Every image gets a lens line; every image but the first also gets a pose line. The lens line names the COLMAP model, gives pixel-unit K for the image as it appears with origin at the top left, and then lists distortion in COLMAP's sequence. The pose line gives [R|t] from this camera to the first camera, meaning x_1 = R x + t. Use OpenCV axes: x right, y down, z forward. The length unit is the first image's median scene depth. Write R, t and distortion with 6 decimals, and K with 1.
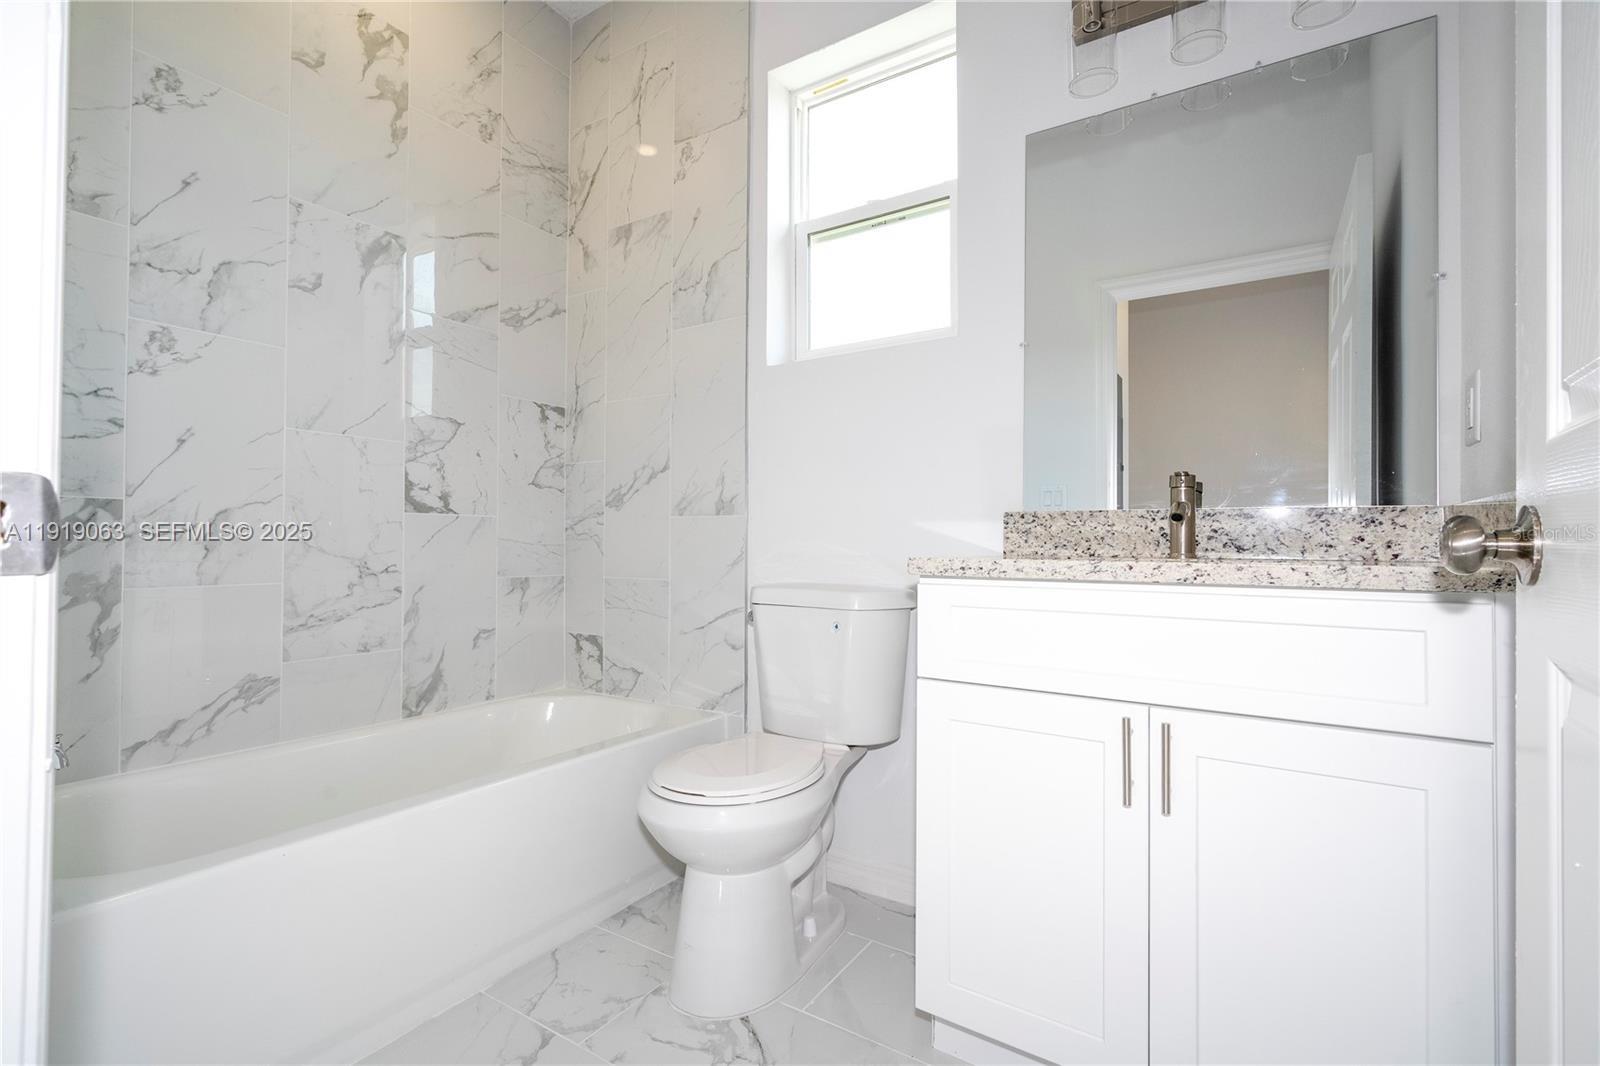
lens RADIAL K [[720.6, 0, 810.8], [0, 720.6, 534.9], [0, 0, 1]] dist [0.000184, 0.001451]
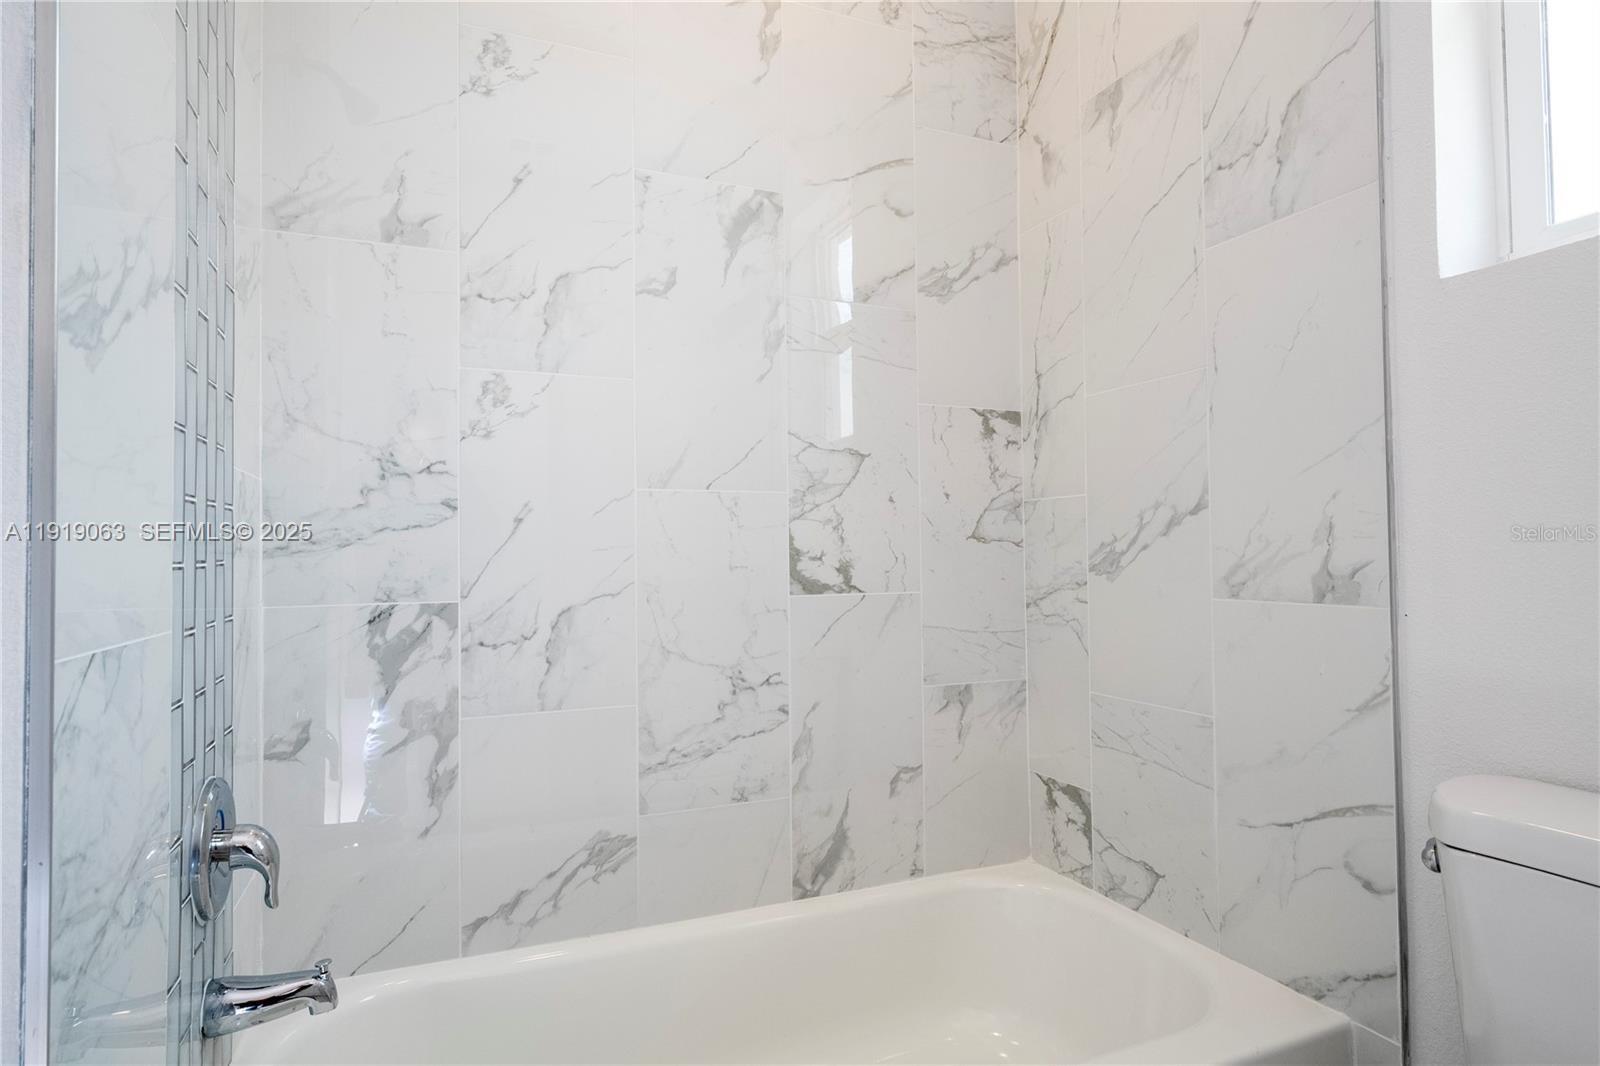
lens RADIAL K [[878.2, 0, 803.5], [0, 878.2, 538.3], [0, 0, 1]] dist [-0.007985, 0.000081]
pose [[0.825273, -0.025925, -0.564139, -0.084190], [0.021705, 0.999664, -0.014188, -0.072217], [0.564317, -0.000535, 0.825558, 0.321206]]
